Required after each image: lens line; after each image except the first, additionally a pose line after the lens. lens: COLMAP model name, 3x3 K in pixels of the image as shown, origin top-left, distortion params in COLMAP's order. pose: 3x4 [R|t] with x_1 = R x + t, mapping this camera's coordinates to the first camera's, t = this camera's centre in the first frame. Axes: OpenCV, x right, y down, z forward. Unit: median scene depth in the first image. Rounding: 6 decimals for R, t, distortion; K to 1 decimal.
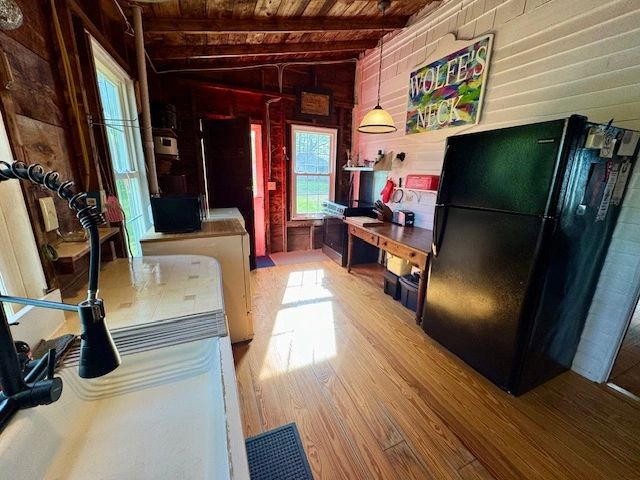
lens RADIAL K [[256.0, 0, 320.0], [0, 256.0, 240.0], [0, 0, 1]] dist [0.000705, -0.000165]
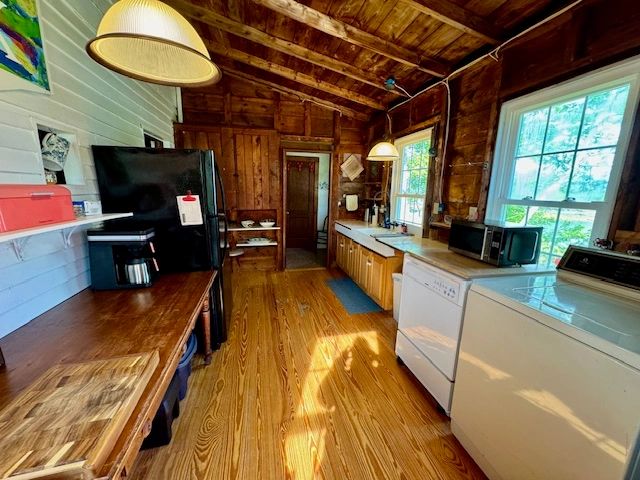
lens RADIAL K [[256.0, 0, 320.0], [0, 256.0, 240.0], [0, 0, 1]] dist [0.000705, -0.000165]
pose [[-0.985493, -0.072625, 0.153394, -0.044830], [0.001616, 0.899763, 0.436376, -0.221632], [-0.169710, 0.430293, -0.886592, 0.819923]]
